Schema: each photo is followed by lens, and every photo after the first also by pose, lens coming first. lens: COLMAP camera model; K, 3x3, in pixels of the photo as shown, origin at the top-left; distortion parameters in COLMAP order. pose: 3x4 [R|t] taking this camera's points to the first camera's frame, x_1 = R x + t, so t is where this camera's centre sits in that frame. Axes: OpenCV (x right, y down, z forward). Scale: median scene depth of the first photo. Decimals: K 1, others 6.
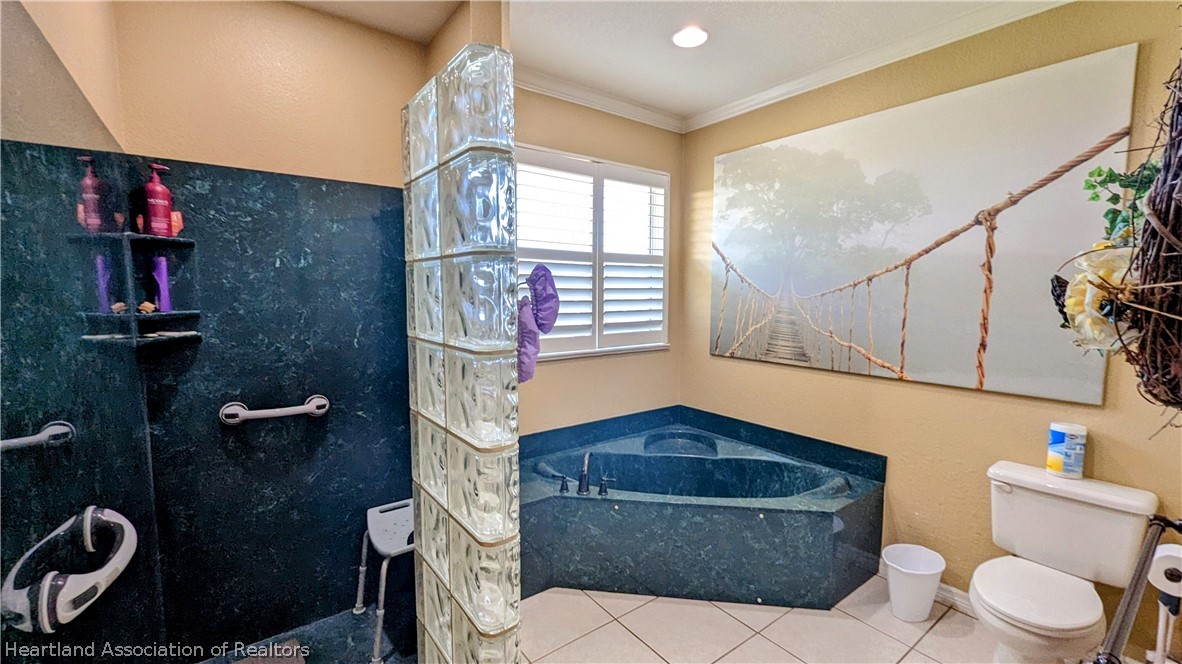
lens RADIAL K [[492.4, 0, 595.6], [0, 492.4, 331.6], [0, 0, 1]] dist [0.002750, -0.000115]
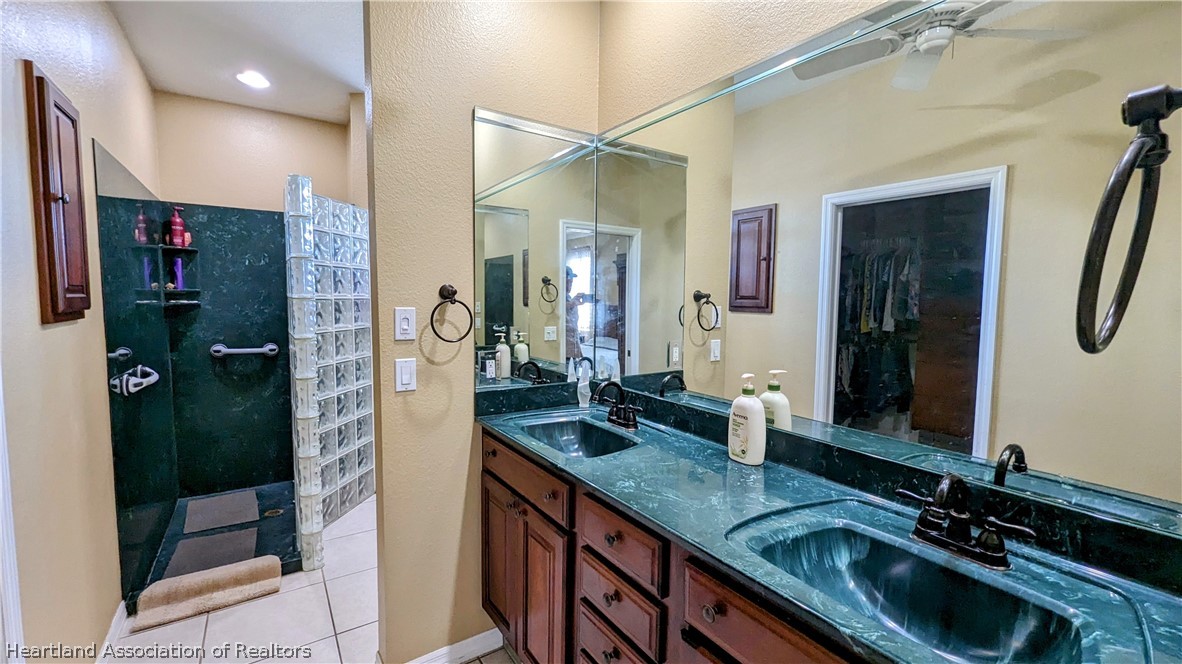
lens RADIAL K [[492.4, 0, 590.4], [0, 492.4, 331.1], [0, 0, 1]] dist [0.002750, -0.000115]
pose [[0.998560, 0.009975, -0.052710, 0.709052], [-0.010469, 0.999904, -0.009112, 0.113553], [0.052614, 0.009651, 0.998568, -0.706283]]
